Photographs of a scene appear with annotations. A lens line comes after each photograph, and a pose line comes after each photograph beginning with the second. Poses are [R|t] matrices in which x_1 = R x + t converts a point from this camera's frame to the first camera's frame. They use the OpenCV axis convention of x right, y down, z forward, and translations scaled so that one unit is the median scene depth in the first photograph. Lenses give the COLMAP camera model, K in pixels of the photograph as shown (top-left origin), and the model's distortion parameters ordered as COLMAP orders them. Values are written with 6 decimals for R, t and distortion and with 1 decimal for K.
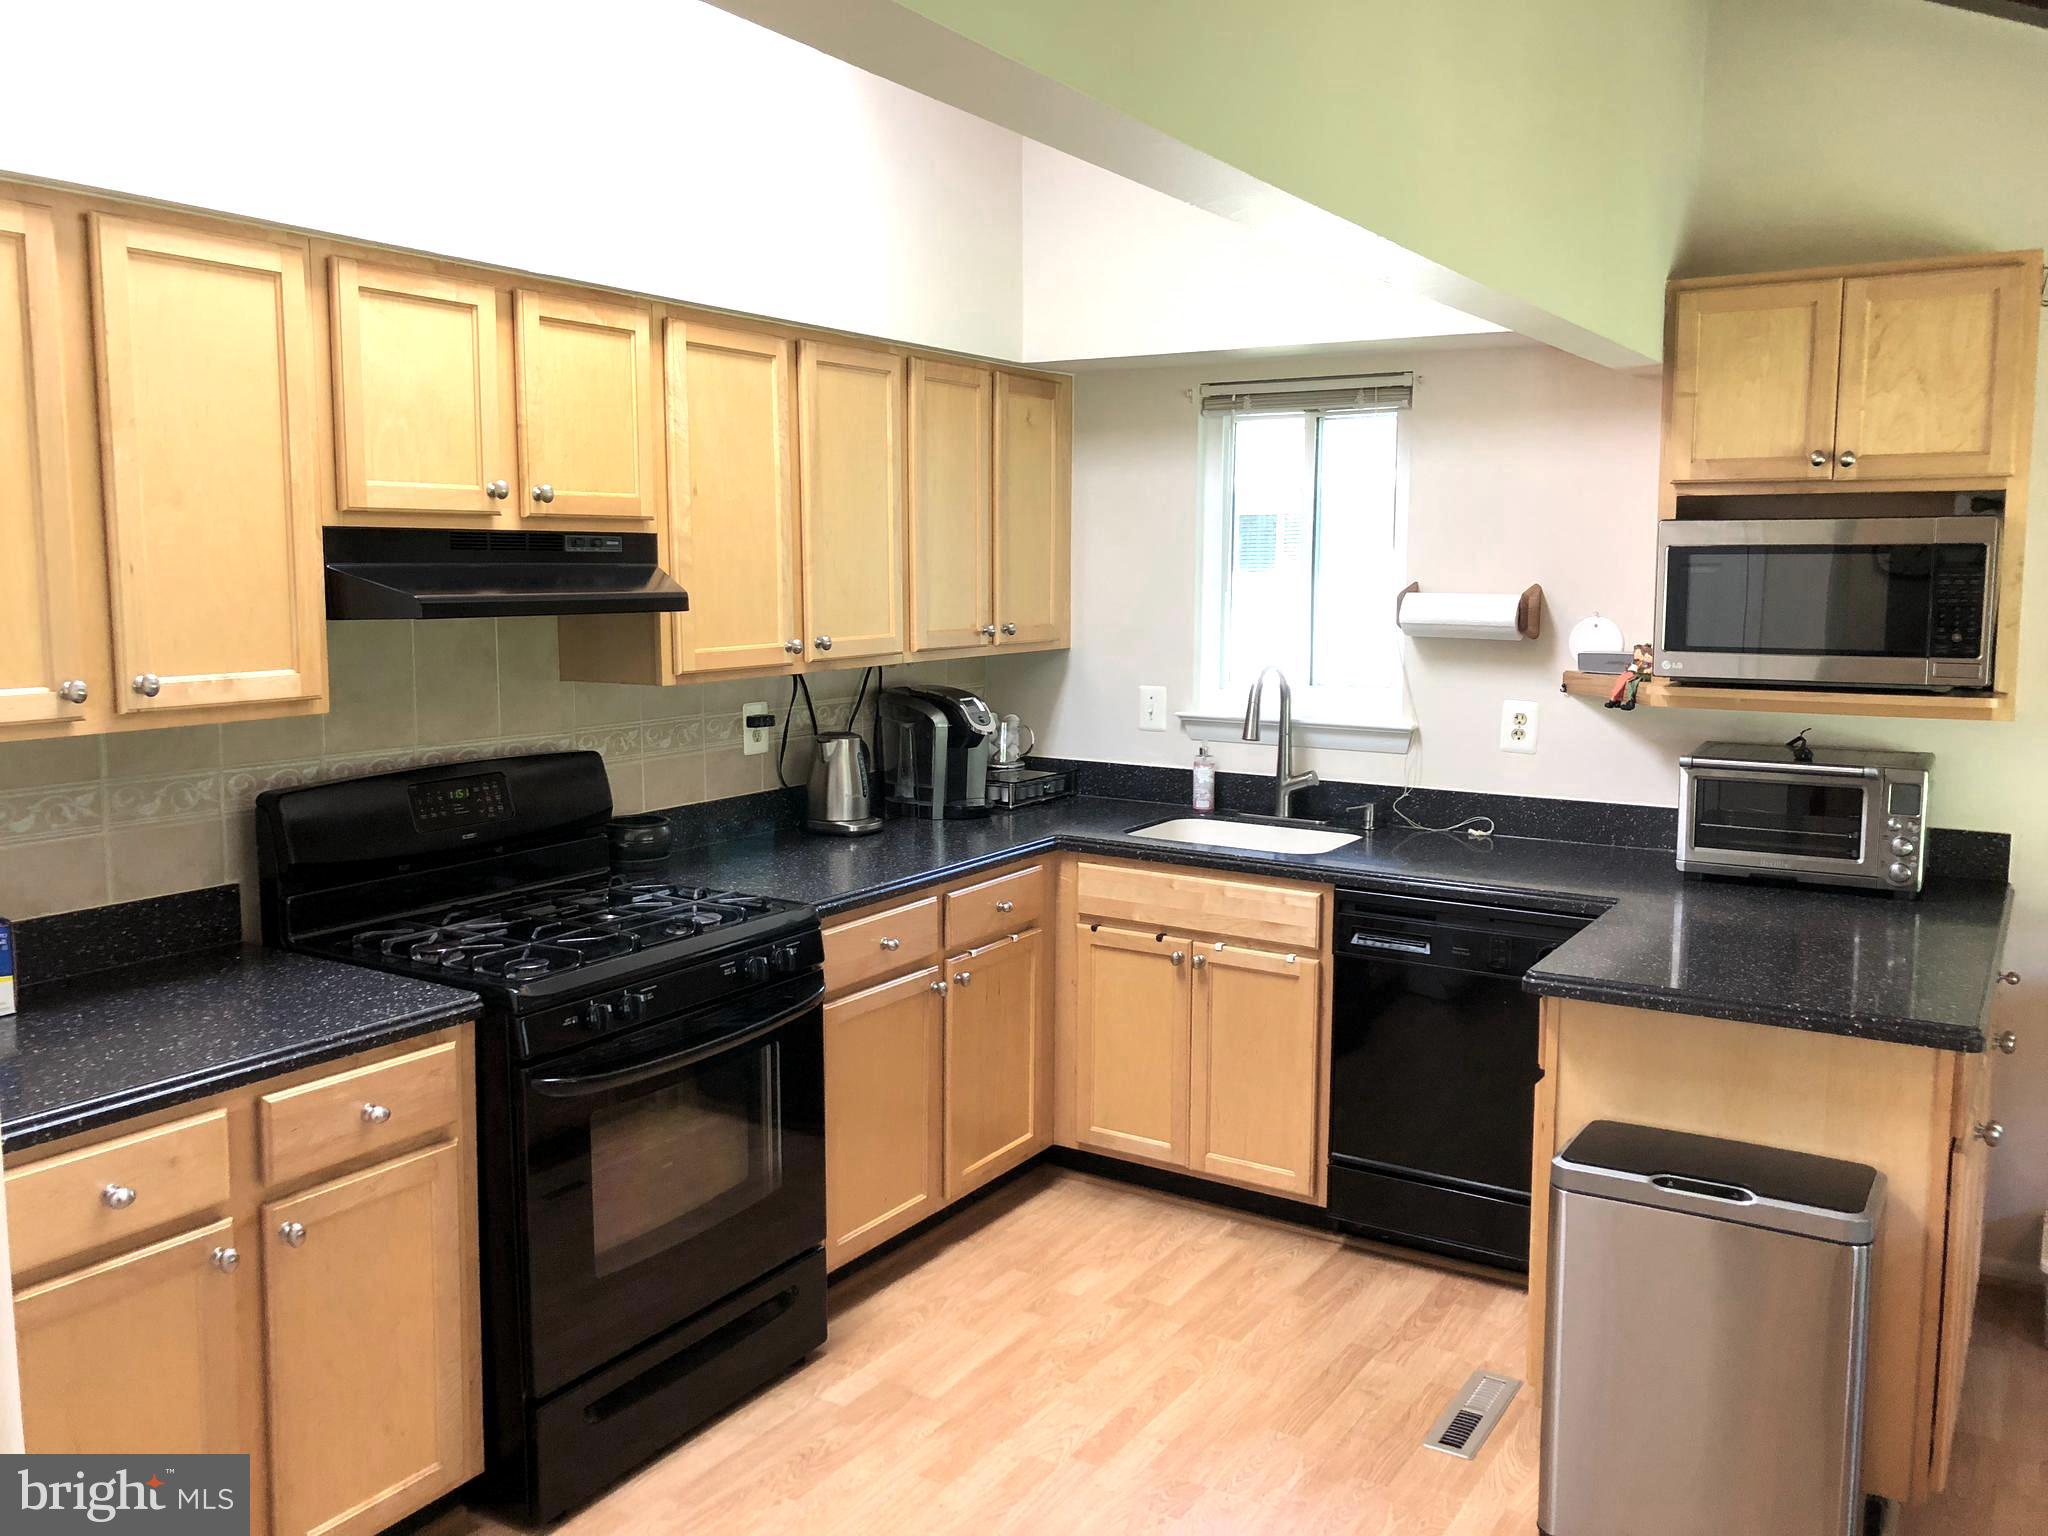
lens RADIAL K [[1670.9, 0, 1023.3], [0, 1670.9, 753.6], [0, 0, 1]] dist [0.039811, -0.040438]
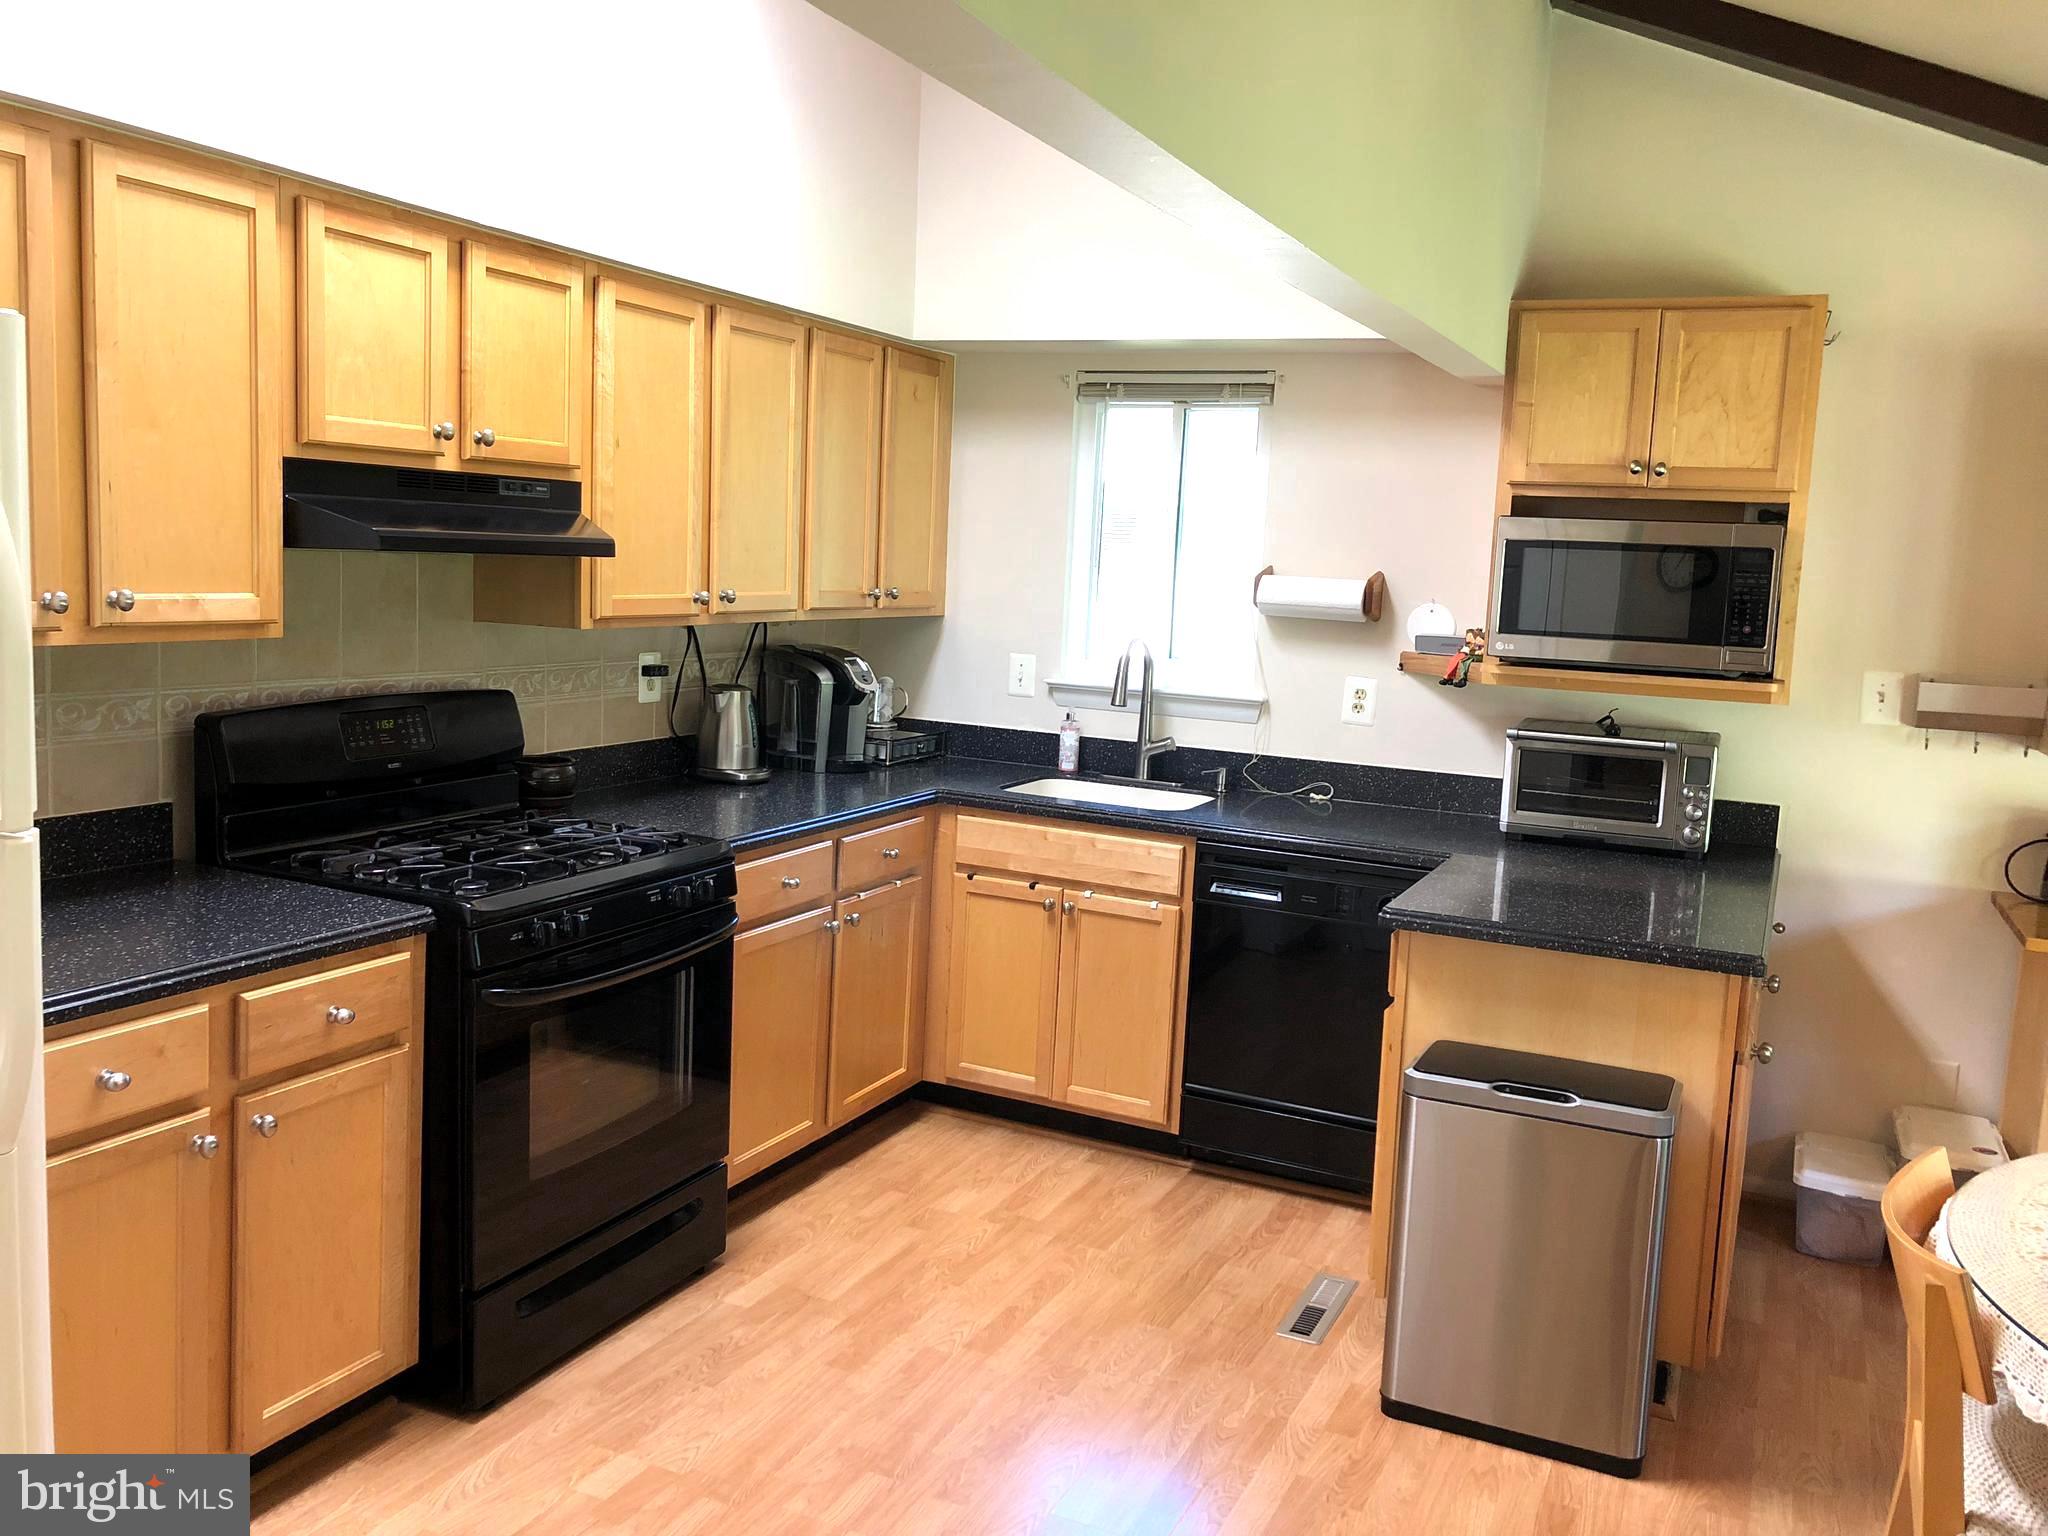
lens RADIAL K [[1673.9, 0, 1017.2], [0, 1673.9, 760.4], [0, 0, 1]] dist [0.054510, -0.079344]
pose [[0.991888, 0.029180, 0.123724, -0.074444], [-0.030597, 0.999486, 0.009561, 0.023269], [-0.123381, -0.013269, 0.992271, -0.074852]]
